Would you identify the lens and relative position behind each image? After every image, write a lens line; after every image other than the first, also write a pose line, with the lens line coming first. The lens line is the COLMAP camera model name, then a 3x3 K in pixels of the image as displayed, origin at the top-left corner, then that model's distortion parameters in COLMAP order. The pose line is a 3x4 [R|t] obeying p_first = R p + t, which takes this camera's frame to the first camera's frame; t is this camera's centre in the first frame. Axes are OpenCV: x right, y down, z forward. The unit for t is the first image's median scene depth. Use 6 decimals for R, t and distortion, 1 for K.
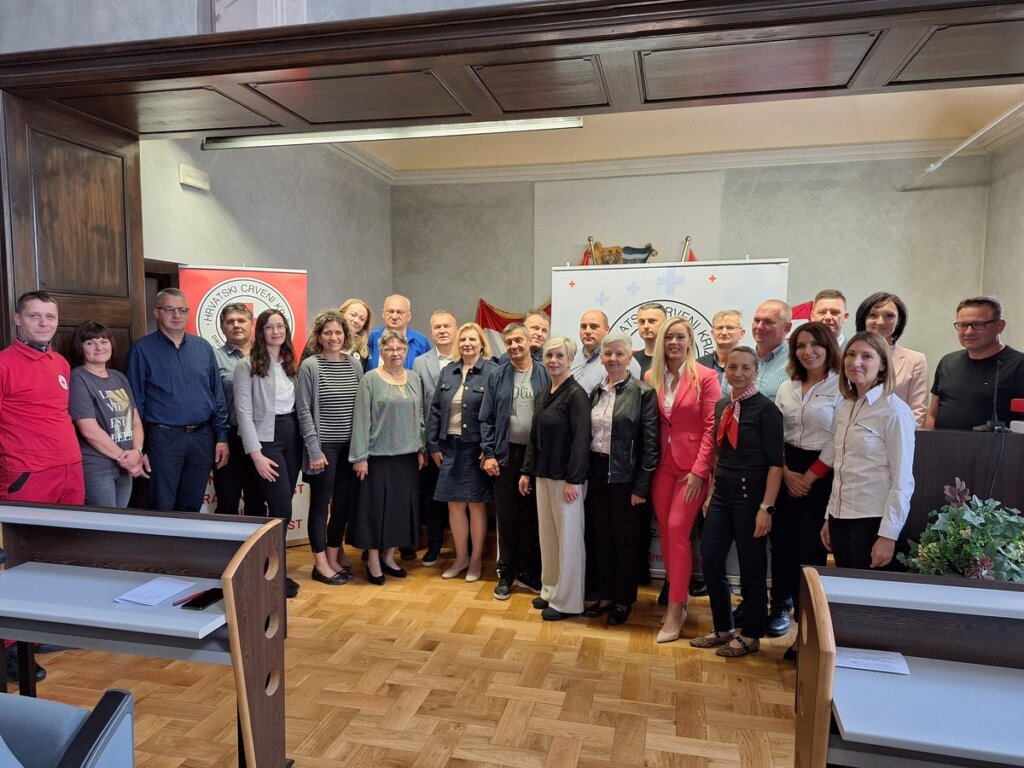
lens RADIAL K [[727.0, 0, 504.3], [0, 727.0, 387.7], [0, 0, 1]] dist [0.051388, -0.019082]
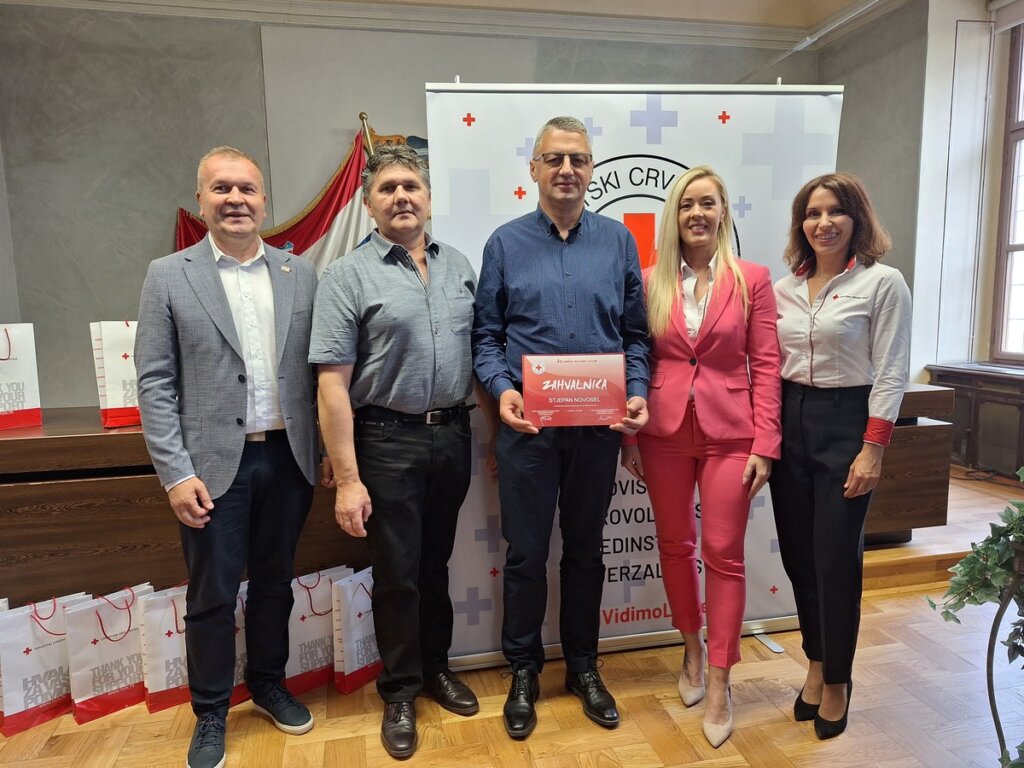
lens RADIAL K [[737.9, 0, 516.6], [0, 737.9, 386.4], [0, 0, 1]] dist [0.033797, -0.035338]
pose [[0.890105, -0.075619, 0.449439, -0.081977], [0.056761, 0.996855, 0.055307, 0.011203], [-0.452207, -0.023718, 0.891597, 0.339110]]
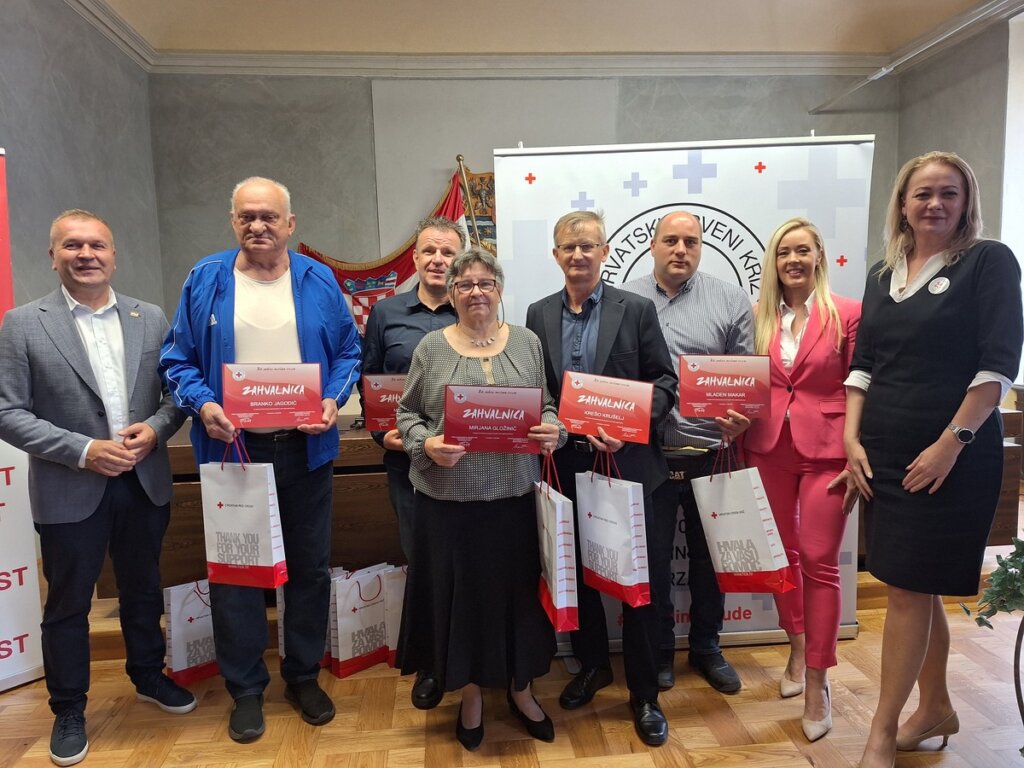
lens RADIAL K [[737.9, 0, 524.9], [0, 737.9, 371.3], [0, 0, 1]] dist [0.033797, -0.035338]
pose [[0.942899, -0.053917, 0.328685, -0.077952], [0.052621, 0.998532, 0.012844, 0.004818], [-0.328895, 0.005186, 0.944352, 0.282585]]
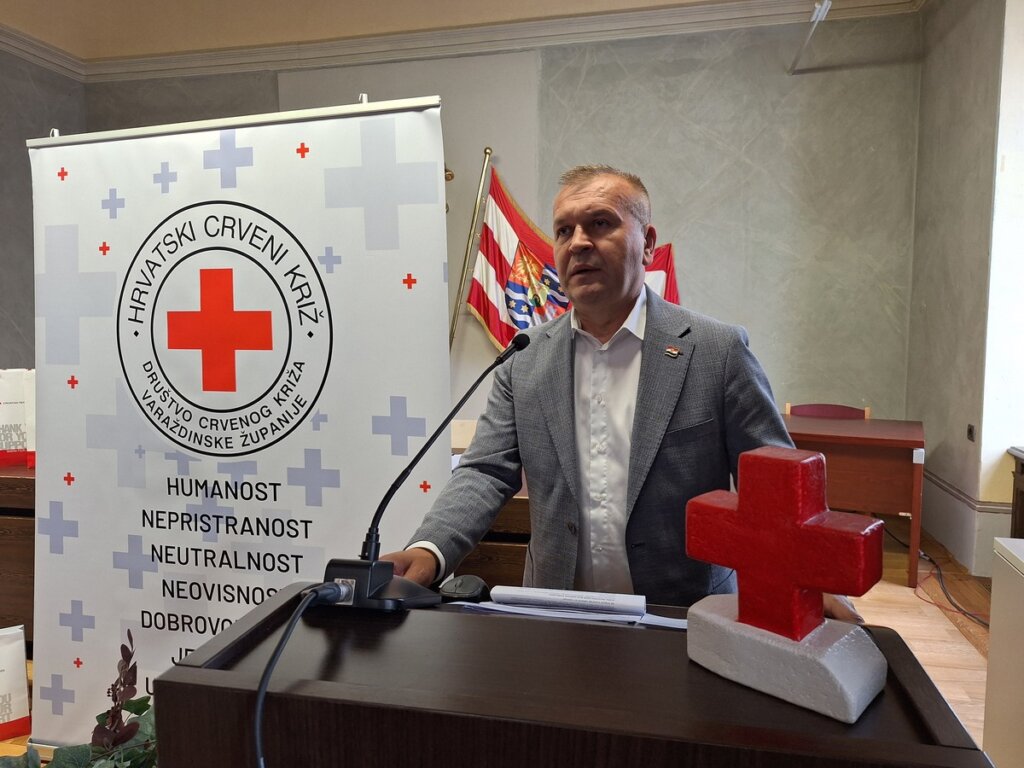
lens RADIAL K [[737.9, 0, 479.5], [0, 737.9, 359.1], [0, 0, 1]] dist [0.033797, -0.035338]
pose [[0.999894, -0.005824, 0.013336, 0.237674], [0.005884, 0.999973, -0.004413, -0.010253], [-0.013310, 0.004491, 0.999901, 0.330075]]
